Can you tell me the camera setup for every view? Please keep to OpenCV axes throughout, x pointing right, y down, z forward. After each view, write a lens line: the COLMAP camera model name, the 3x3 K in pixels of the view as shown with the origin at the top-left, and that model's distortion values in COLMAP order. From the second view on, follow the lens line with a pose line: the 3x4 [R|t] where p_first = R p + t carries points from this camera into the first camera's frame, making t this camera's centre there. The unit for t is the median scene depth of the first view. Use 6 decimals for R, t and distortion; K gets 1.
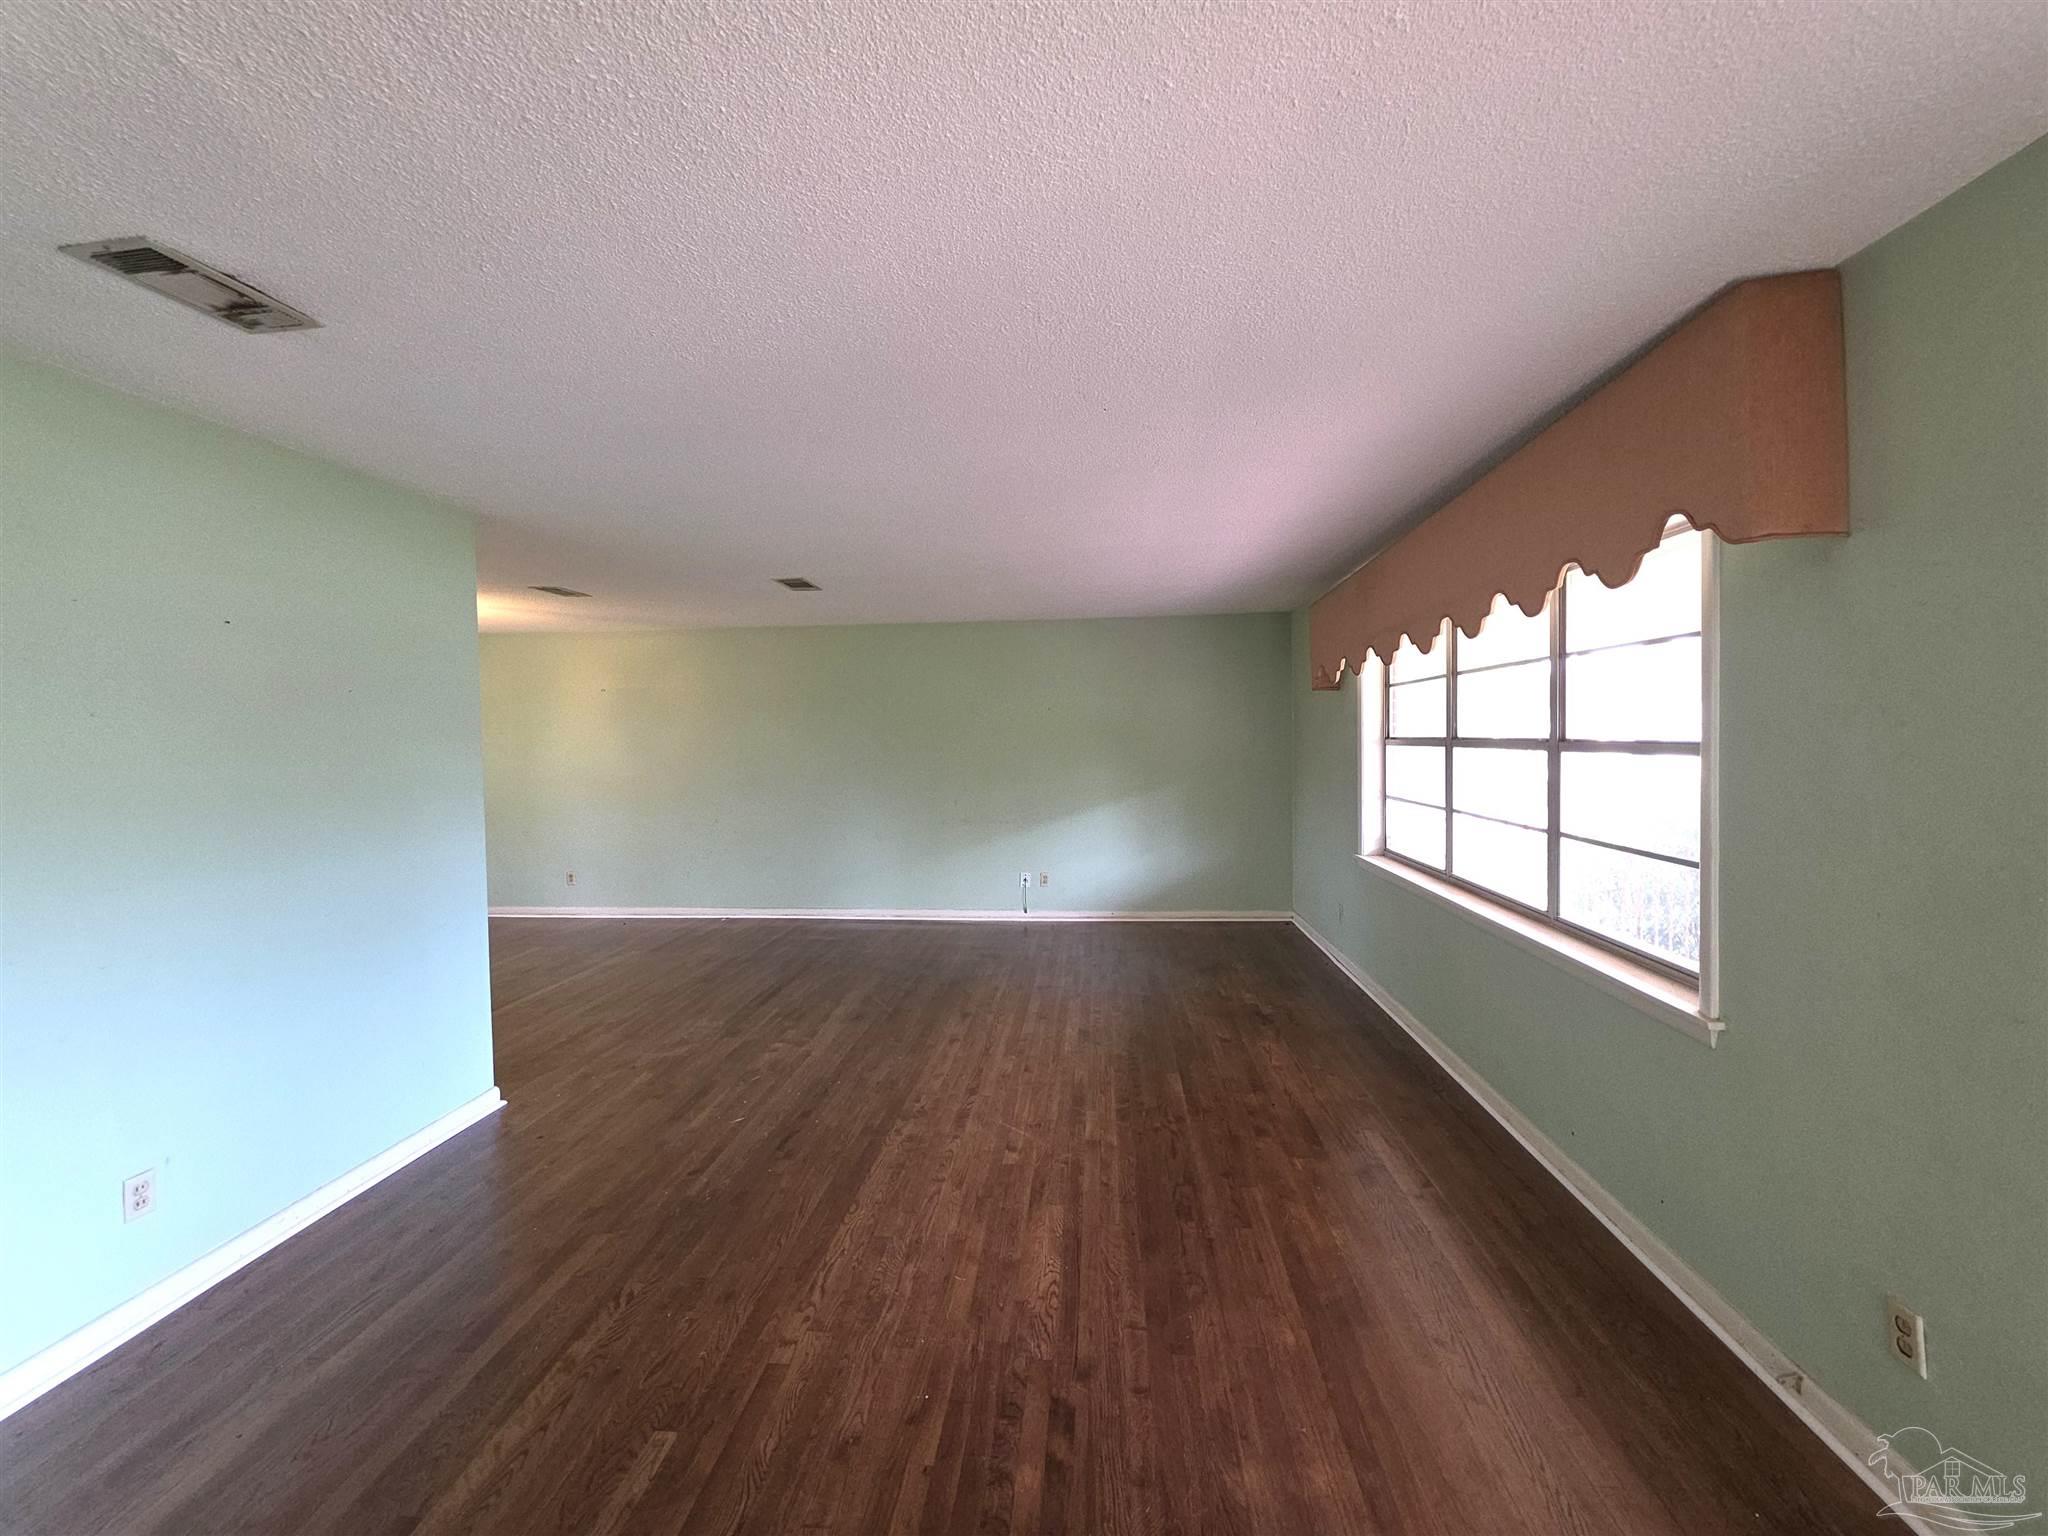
lens RADIAL K [[812.3, 0, 1021.6], [0, 812.3, 753.6], [0, 0, 1]] dist [0.000624, 0.000729]
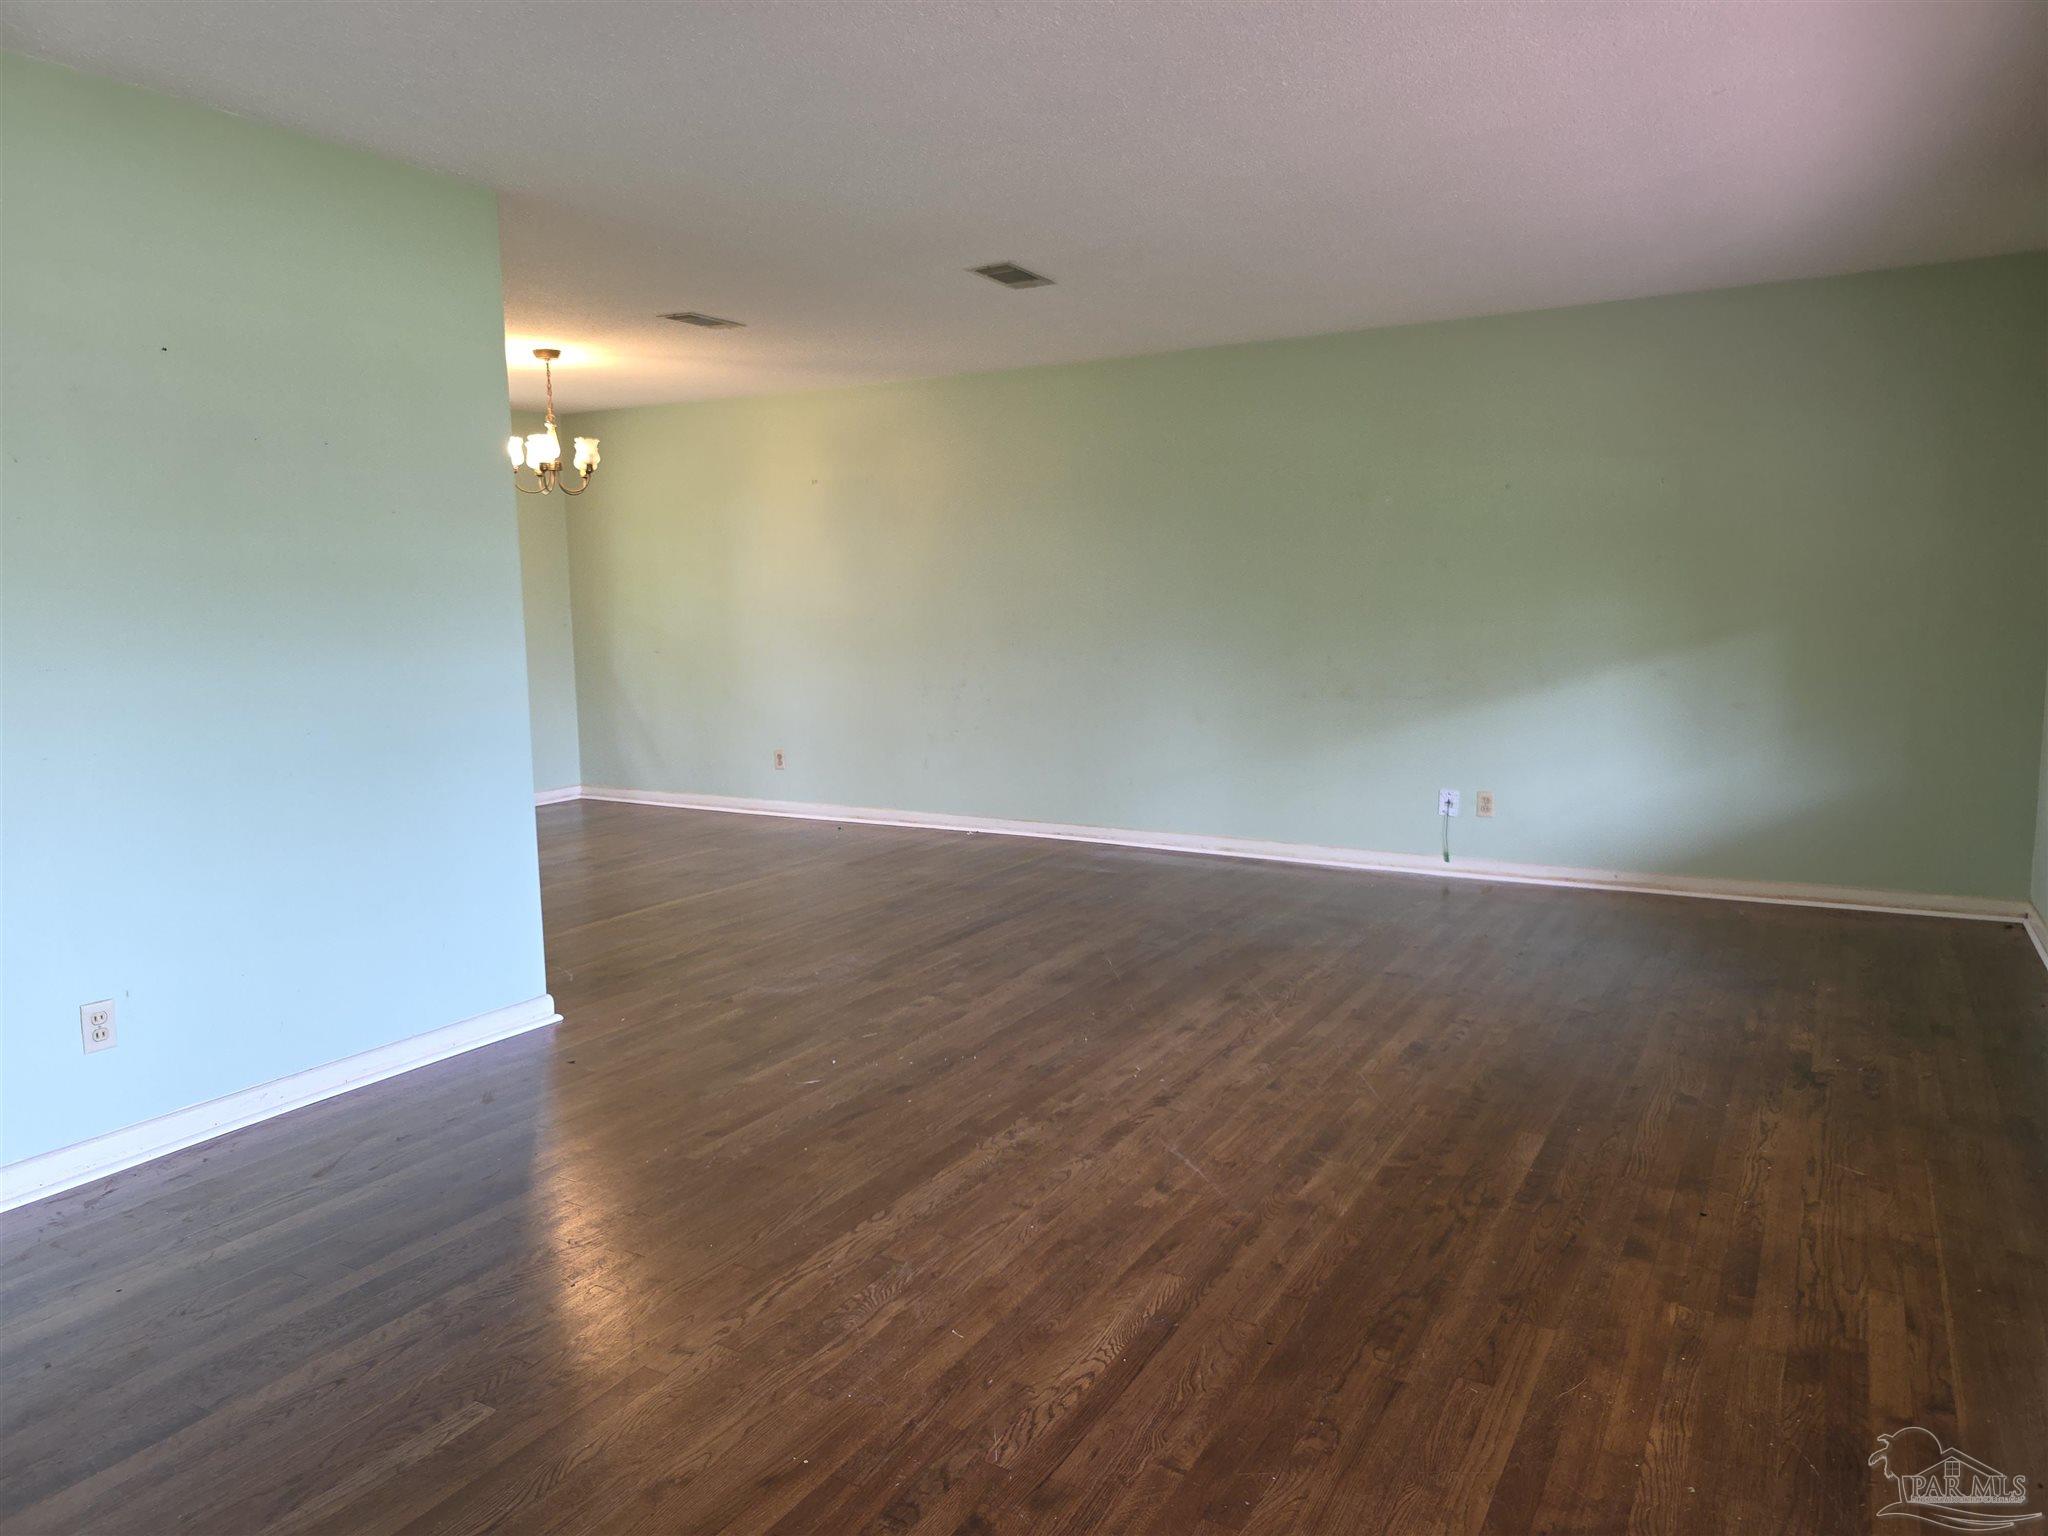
lens RADIAL K [[1374.4, 0, 1029.1], [0, 1374.4, 771.6], [0, 0, 1]] dist [0.040777, -0.026349]
pose [[0.906939, 0.055550, -0.417584, 0.295438], [-0.008935, 0.993581, 0.112768, 0.068668], [0.421168, -0.098543, 0.901613, 0.075666]]
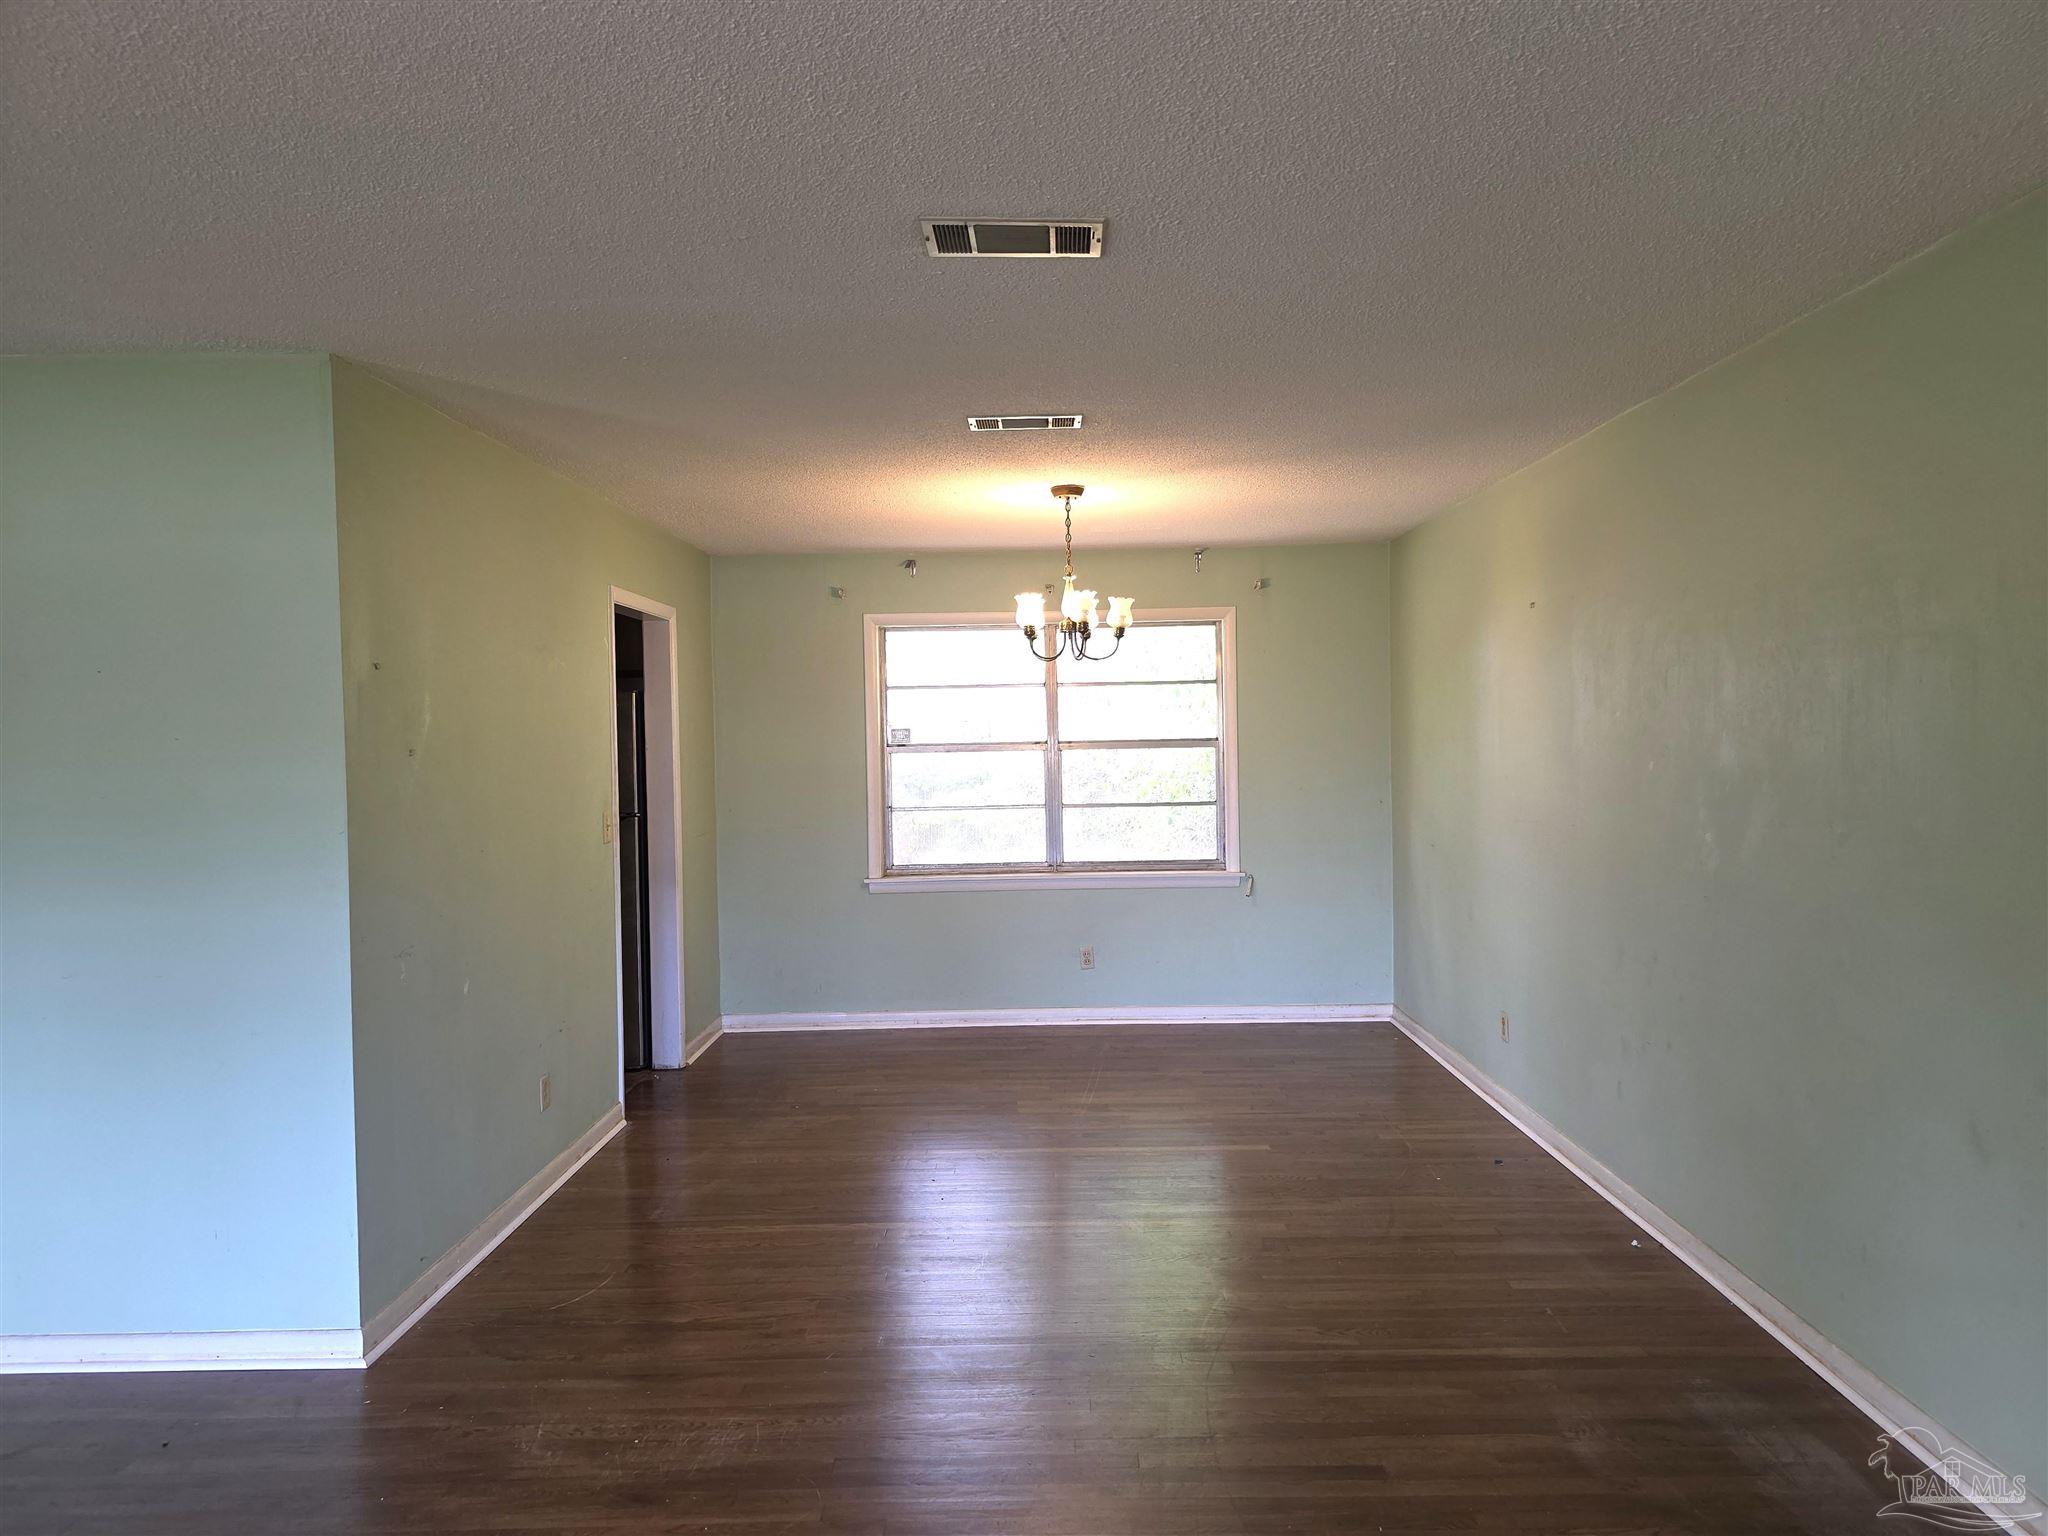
lens RADIAL K [[1374.4, 0, 1028.6], [0, 1374.4, 762.1], [0, 0, 1]] dist [0.040777, -0.026349]
pose [[0.095439, 0.031935, -0.994923, 0.423404], [-0.008906, 0.999473, 0.031227, -0.037976], [0.995395, 0.005881, 0.095673, 1.533919]]
